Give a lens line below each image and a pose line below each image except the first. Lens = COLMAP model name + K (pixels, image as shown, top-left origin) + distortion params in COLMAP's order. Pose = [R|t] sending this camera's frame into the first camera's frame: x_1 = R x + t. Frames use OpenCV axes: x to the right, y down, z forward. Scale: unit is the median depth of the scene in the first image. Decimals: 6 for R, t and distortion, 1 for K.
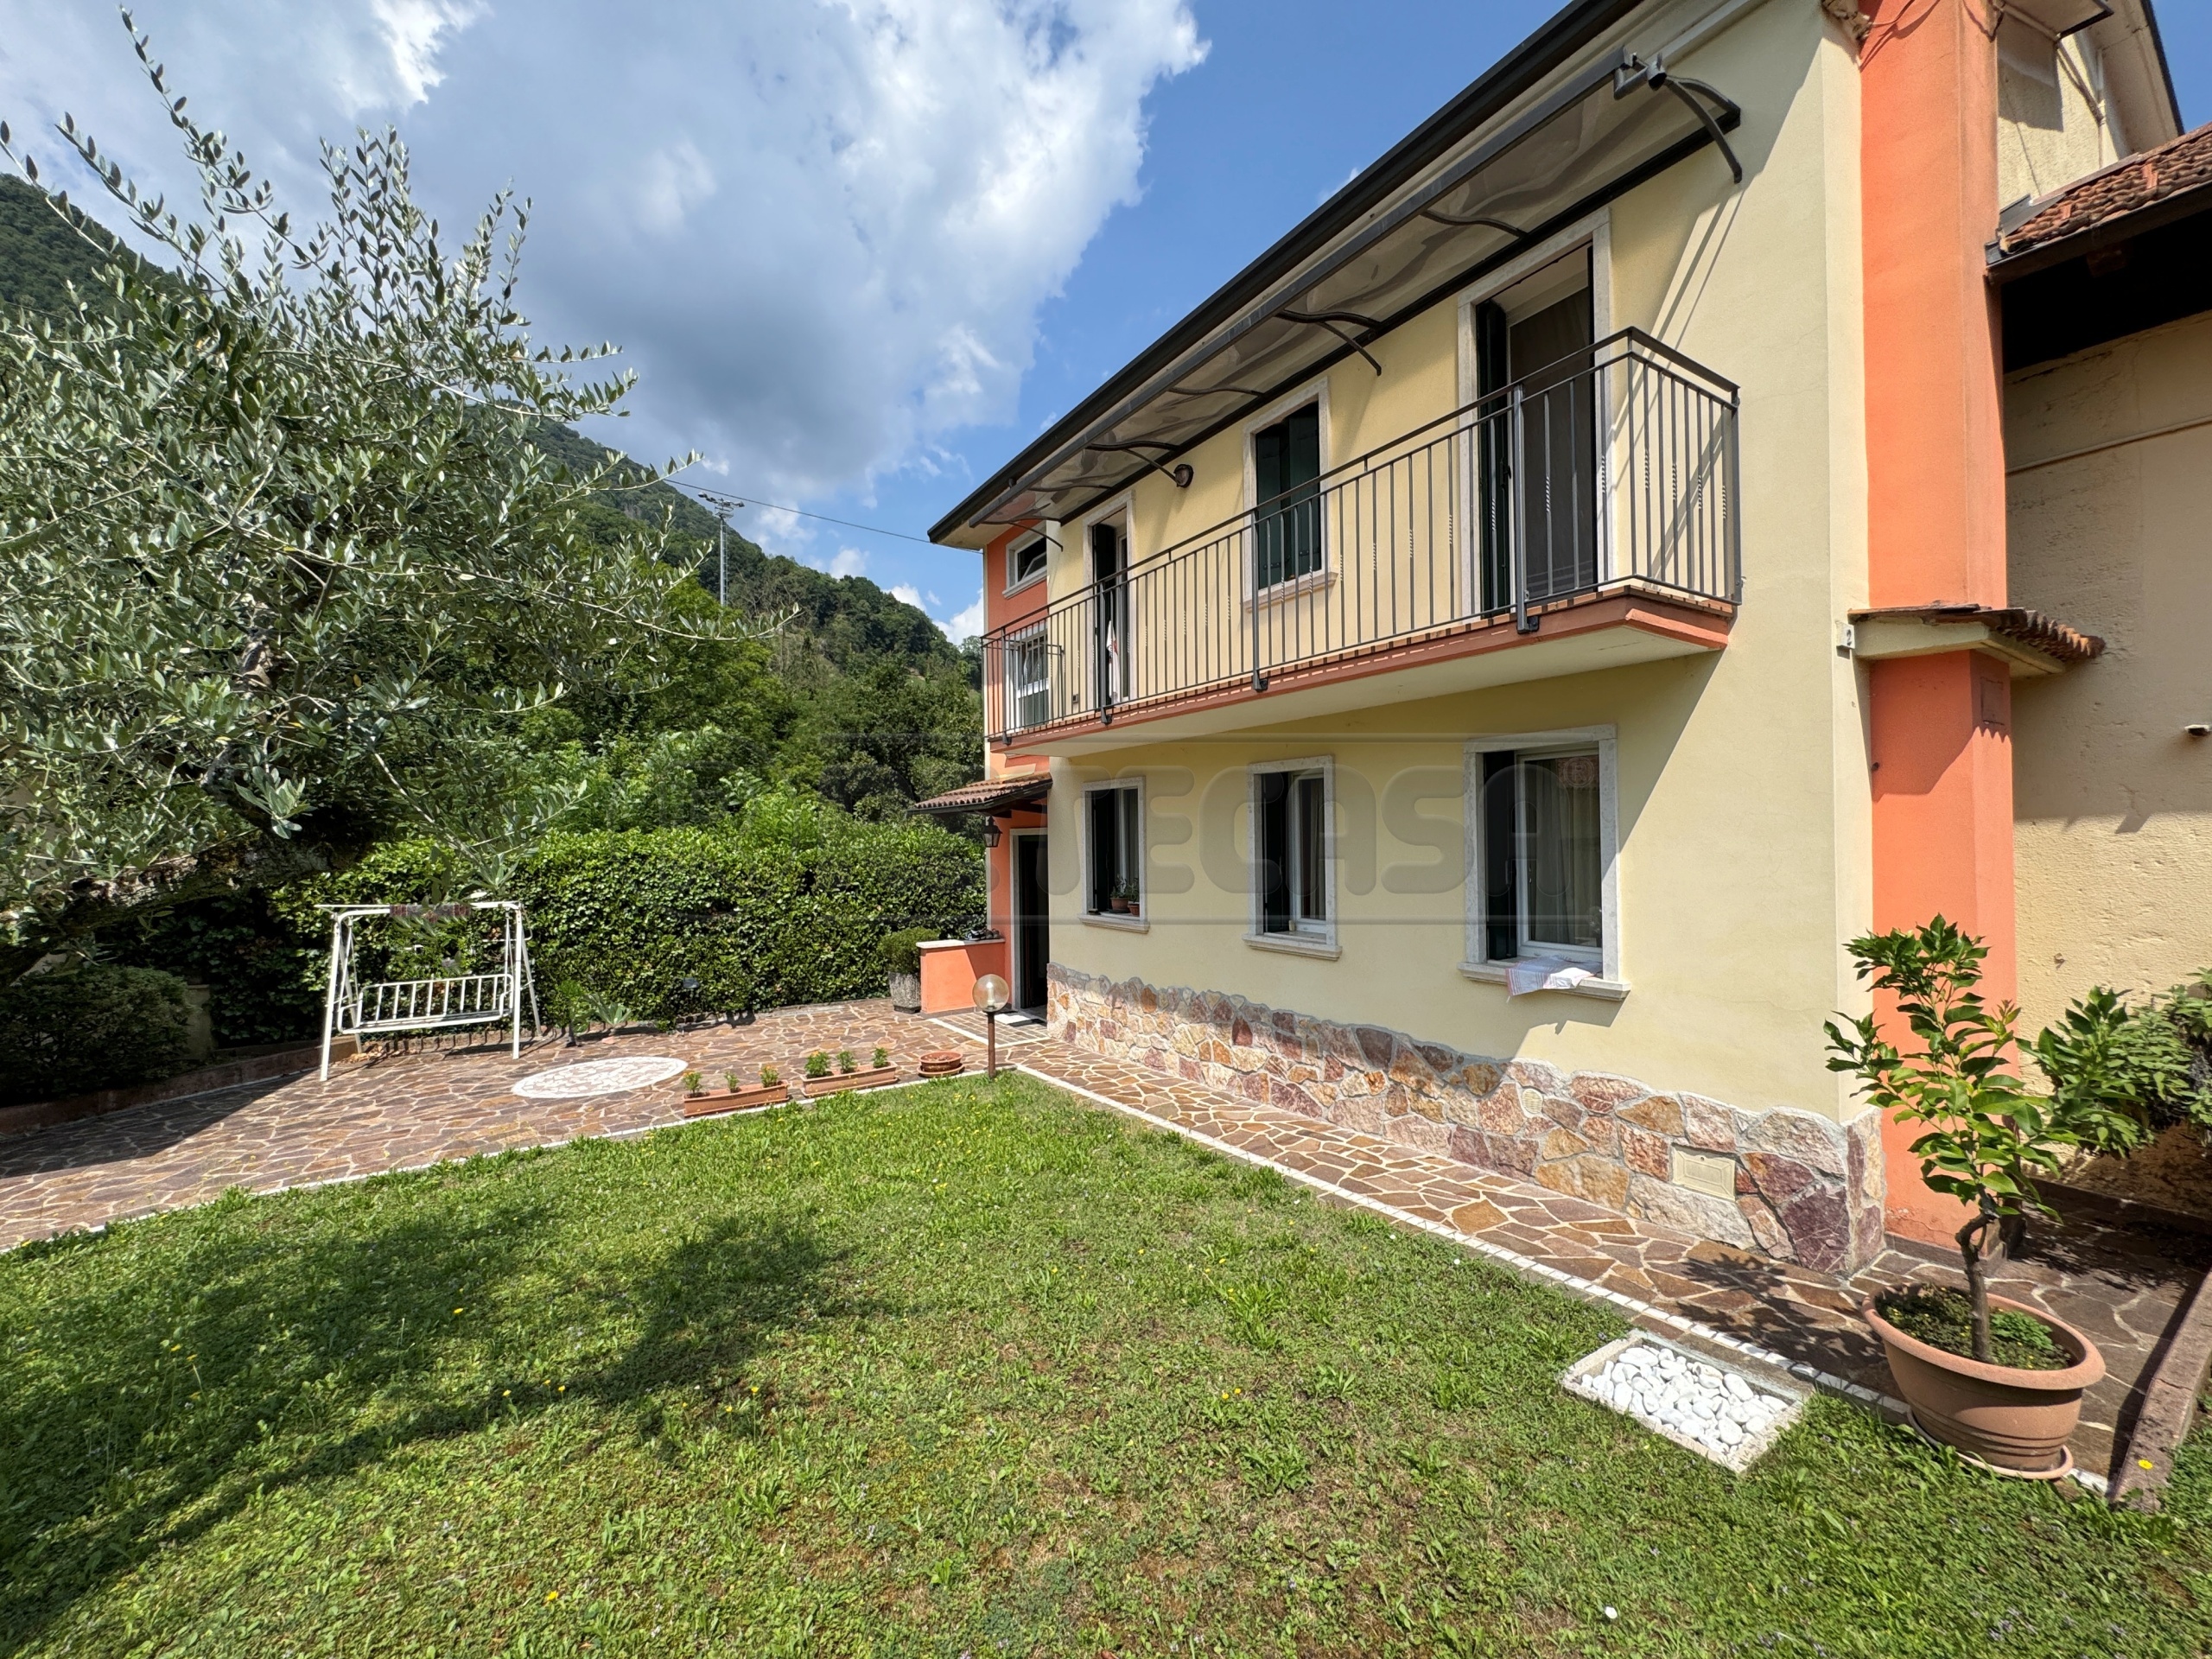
lens RADIAL K [[894.9, 0, 1106.0], [0, 894.9, 829.5], [0, 0, 1]] dist [-0.002623, 0.000732]
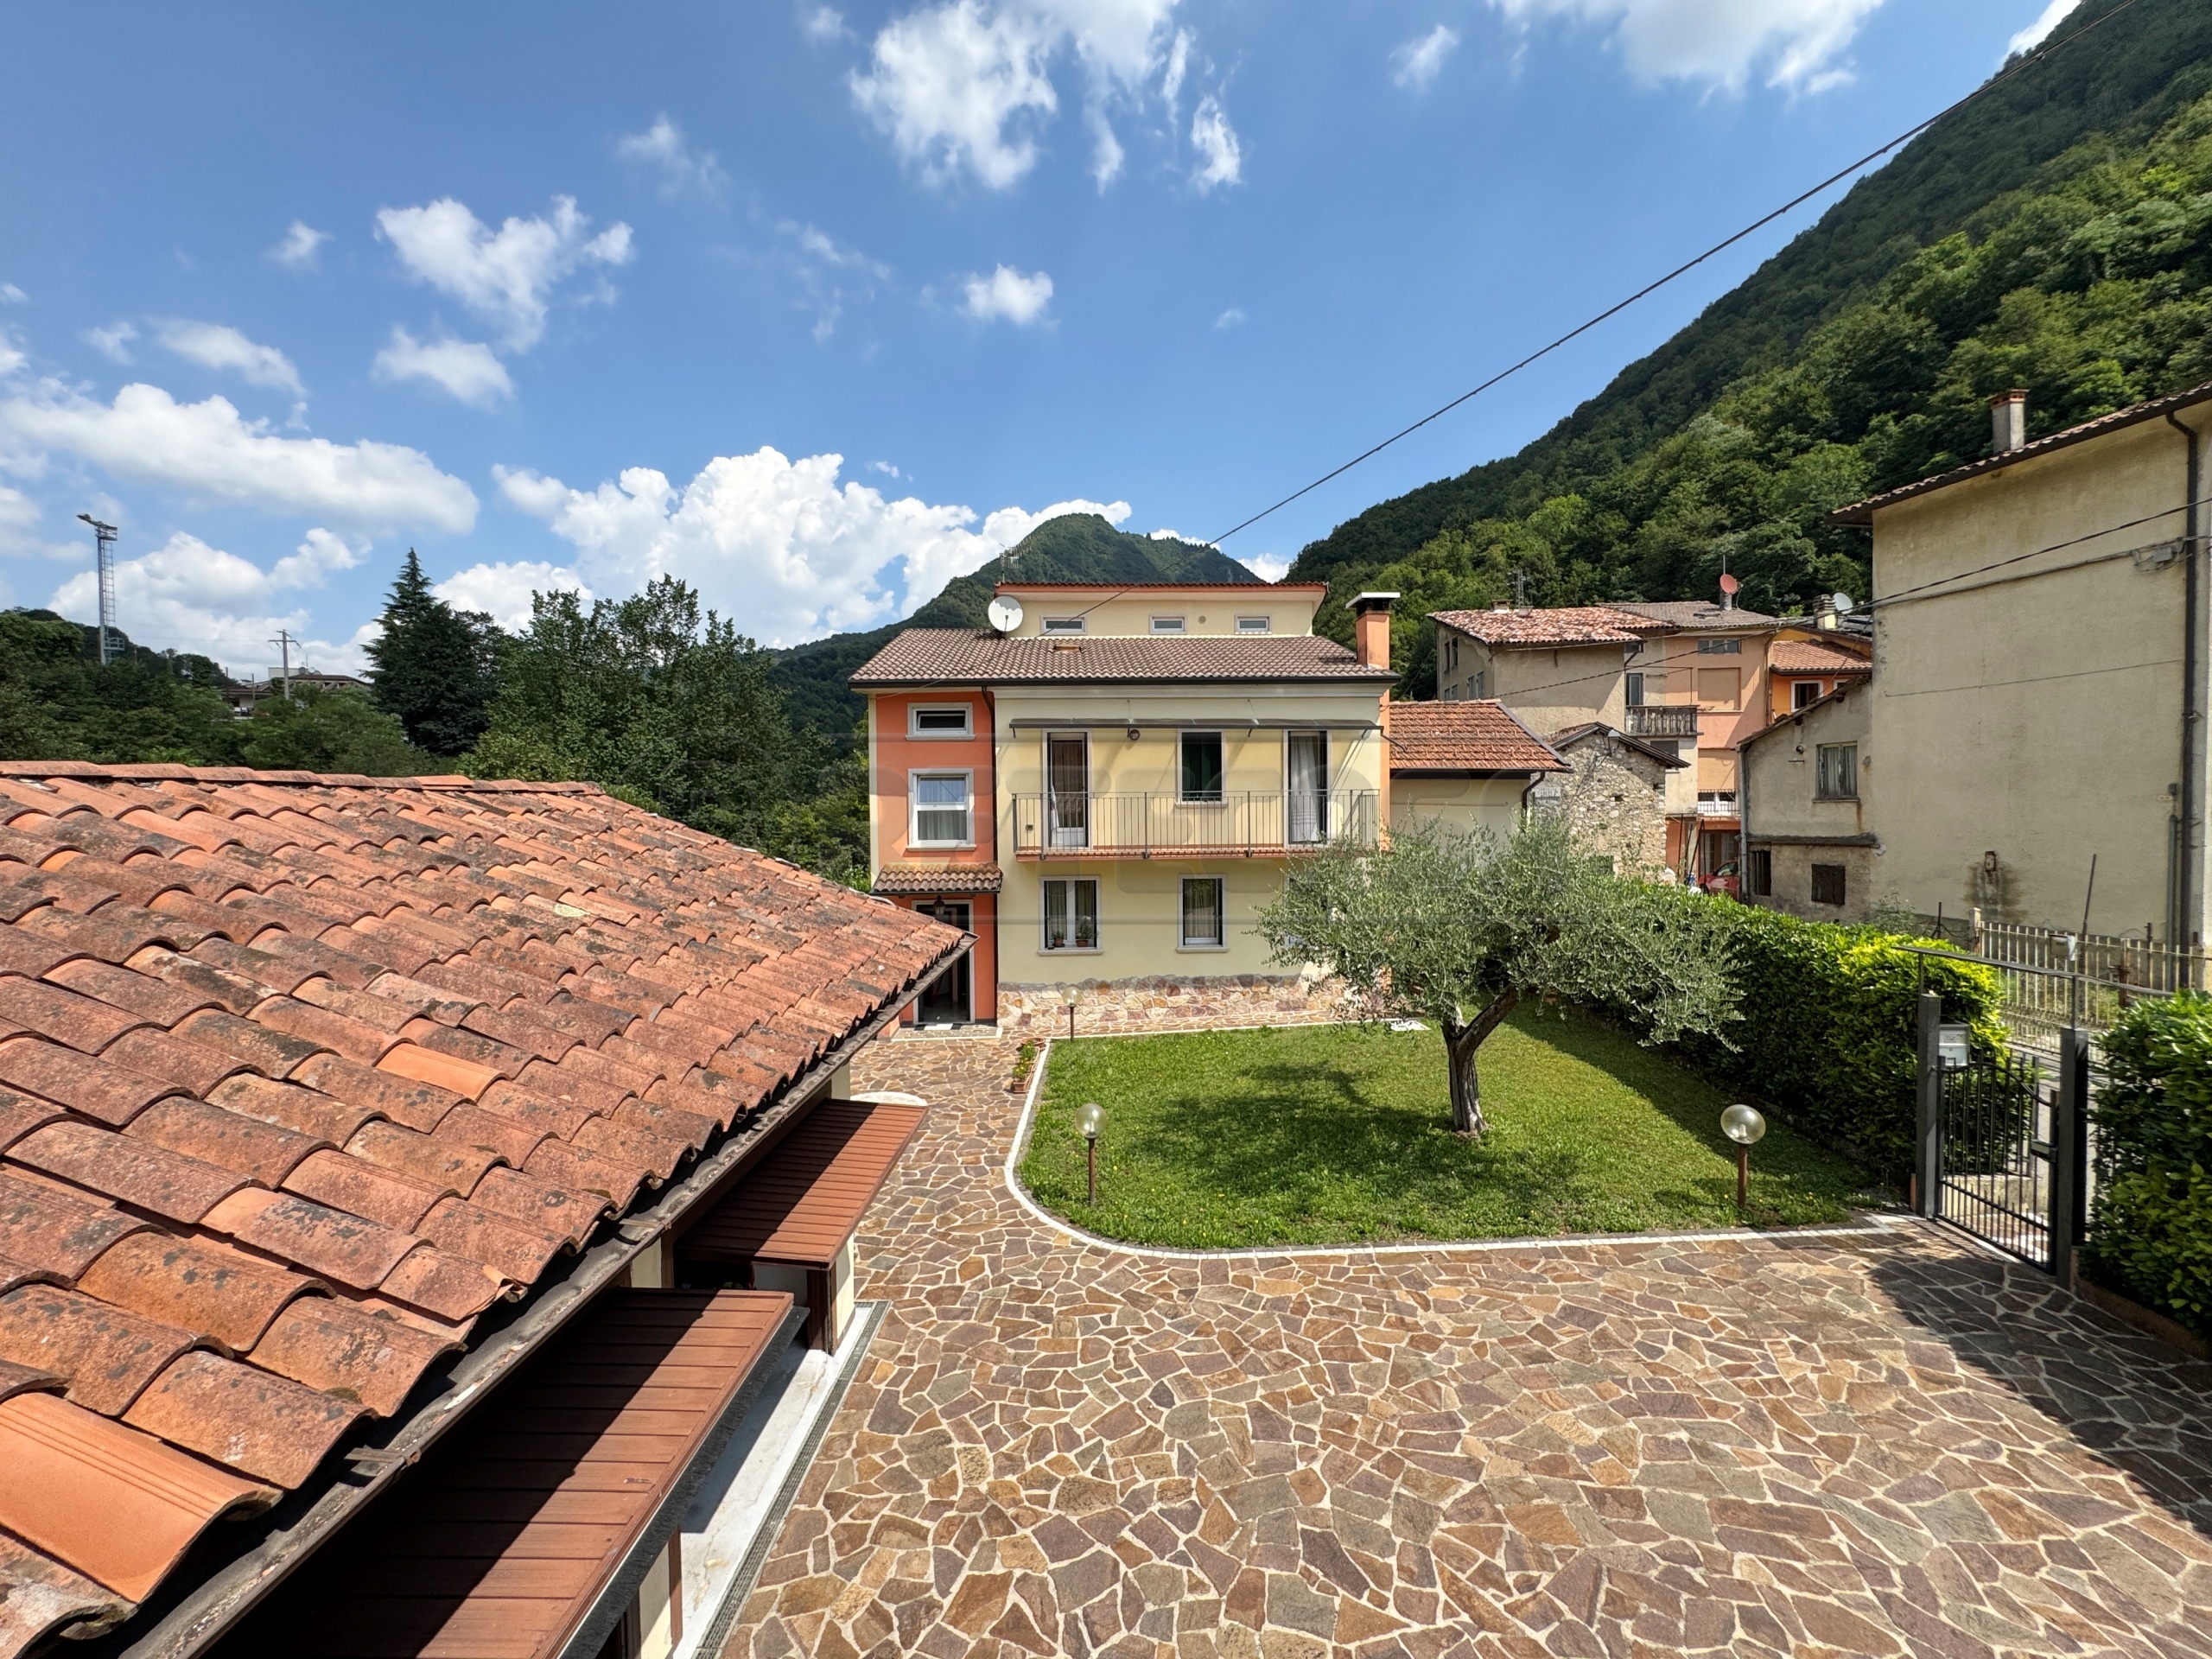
lens RADIAL K [[898.5, 0, 1108.9], [0, 898.5, 826.5], [0, 0, 1]] dist [-0.000167, 0.000364]
pose [[0.498263, -0.004305, 0.867015, -2.030046], [-0.002028, 0.999979, 0.006131, -0.219100], [-0.867024, -0.004813, 0.498244, -0.004895]]
